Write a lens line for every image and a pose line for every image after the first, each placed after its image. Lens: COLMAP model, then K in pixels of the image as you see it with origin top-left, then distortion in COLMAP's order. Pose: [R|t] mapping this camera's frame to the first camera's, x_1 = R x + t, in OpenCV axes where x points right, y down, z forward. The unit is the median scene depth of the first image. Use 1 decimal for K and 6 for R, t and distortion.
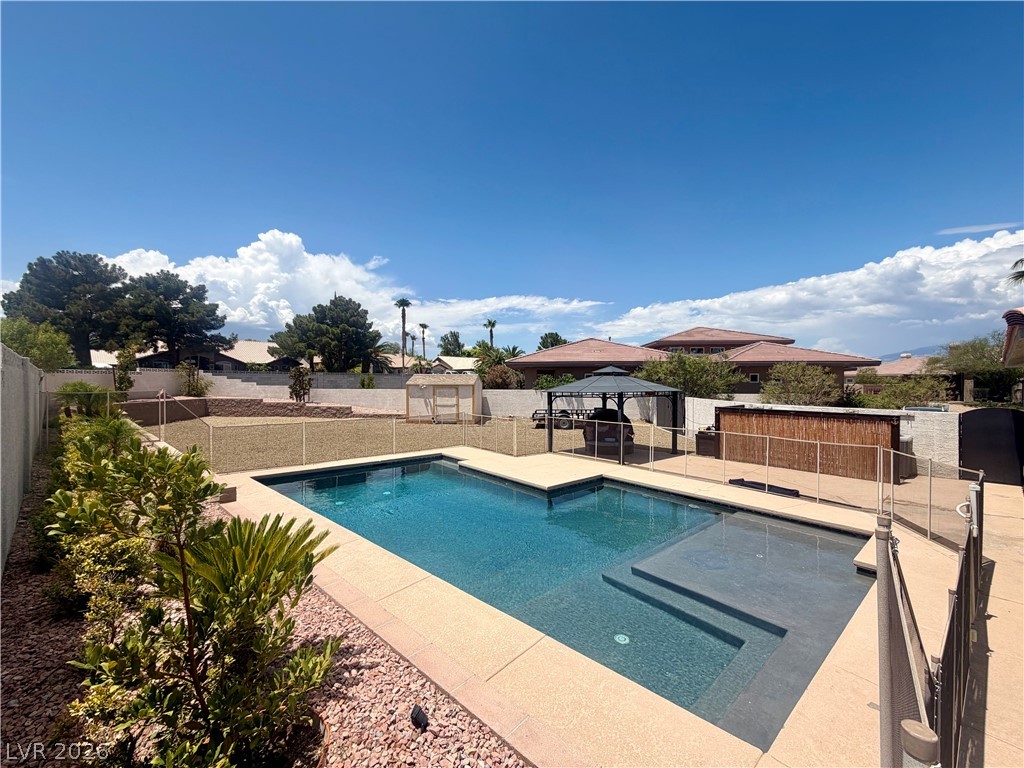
lens RADIAL K [[407.5, 0, 505.6], [0, 407.5, 384.9], [0, 0, 1]] dist [-0.001463, -0.000248]
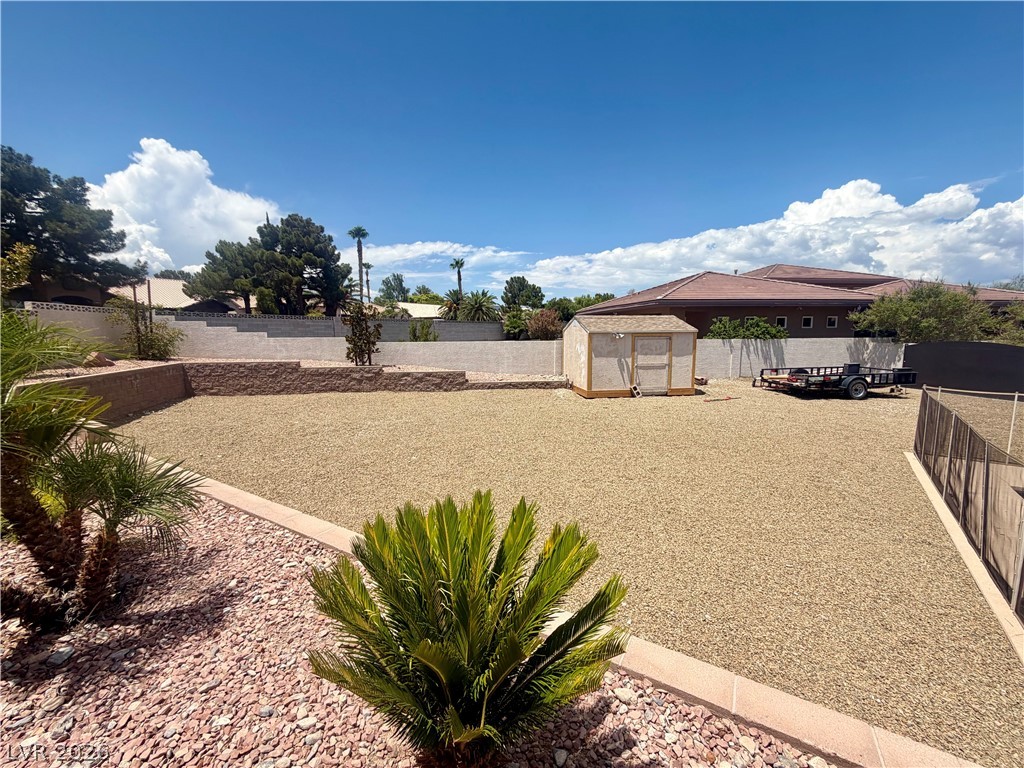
lens RADIAL K [[407.5, 0, 505.6], [0, 407.5, 384.9], [0, 0, 1]] dist [-0.001463, -0.000248]
pose [[0.978576, -0.033761, 0.203098, -0.230091], [0.008984, 0.992527, 0.121698, 0.000491], [-0.205689, -0.117266, 0.971566, 0.210492]]
